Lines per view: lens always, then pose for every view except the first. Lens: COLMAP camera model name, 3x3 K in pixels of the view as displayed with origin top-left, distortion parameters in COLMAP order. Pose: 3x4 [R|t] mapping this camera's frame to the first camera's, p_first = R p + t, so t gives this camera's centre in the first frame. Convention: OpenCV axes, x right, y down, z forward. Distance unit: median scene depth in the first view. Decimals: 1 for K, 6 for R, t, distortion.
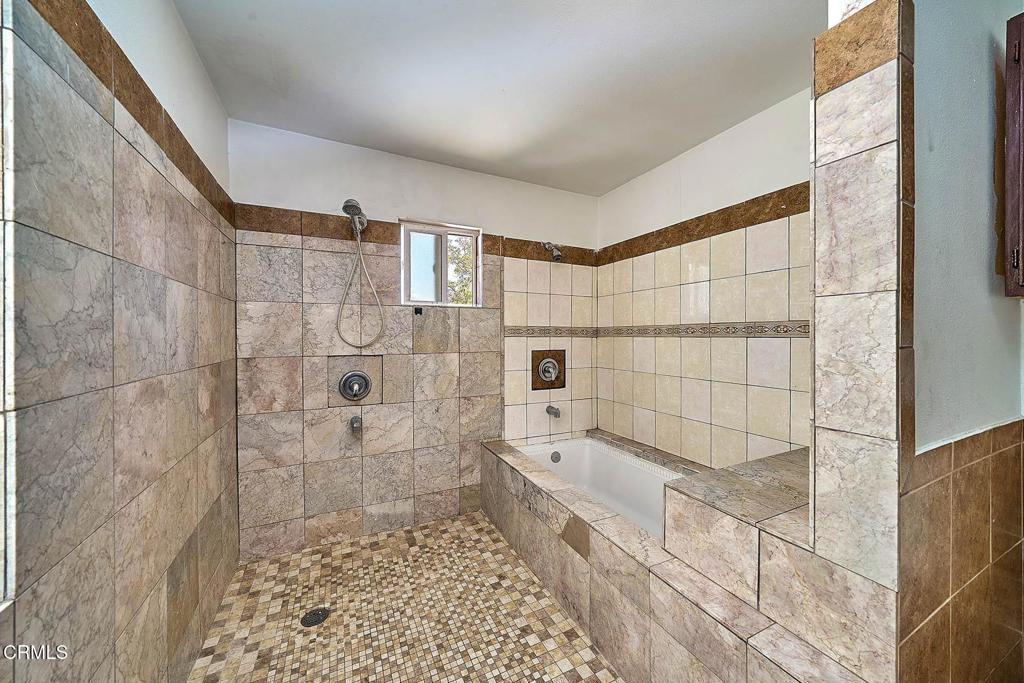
lens RADIAL K [[361.0, 0, 509.8], [0, 361.0, 338.8], [0, 0, 1]] dist [-0.002120, -0.000691]
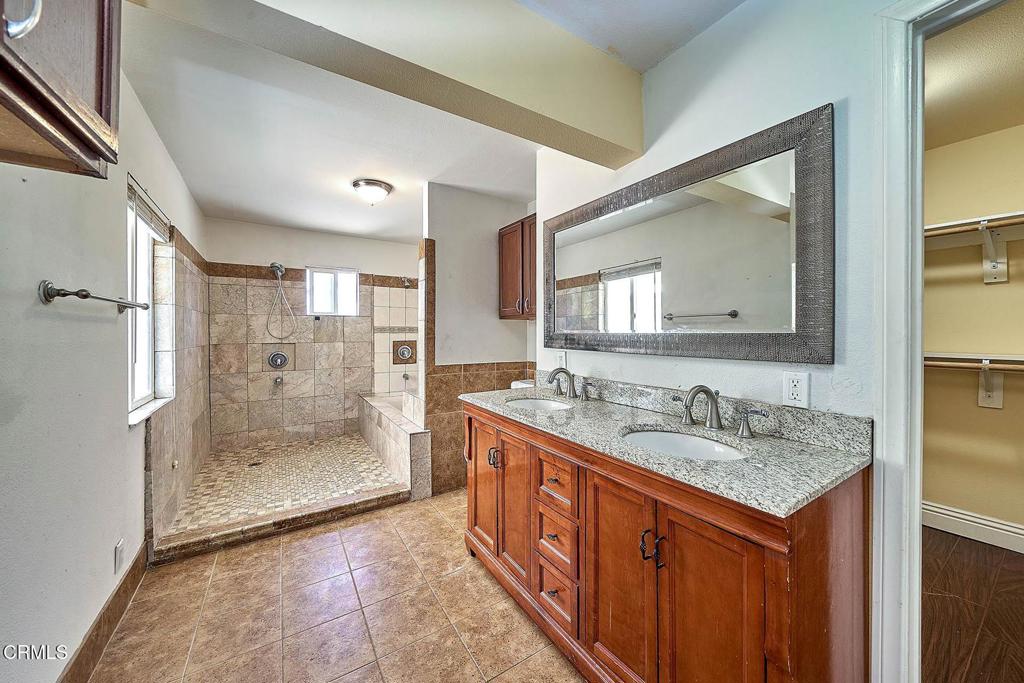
lens RADIAL K [[361.0, 0, 513.7], [0, 361.0, 335.7], [0, 0, 1]] dist [-0.002120, -0.000691]
pose [[0.991569, -0.003639, 0.129526, 0.513287], [0.003804, 0.999992, -0.001031, 0.014758], [-0.129521, 0.001515, 0.991575, -0.956841]]
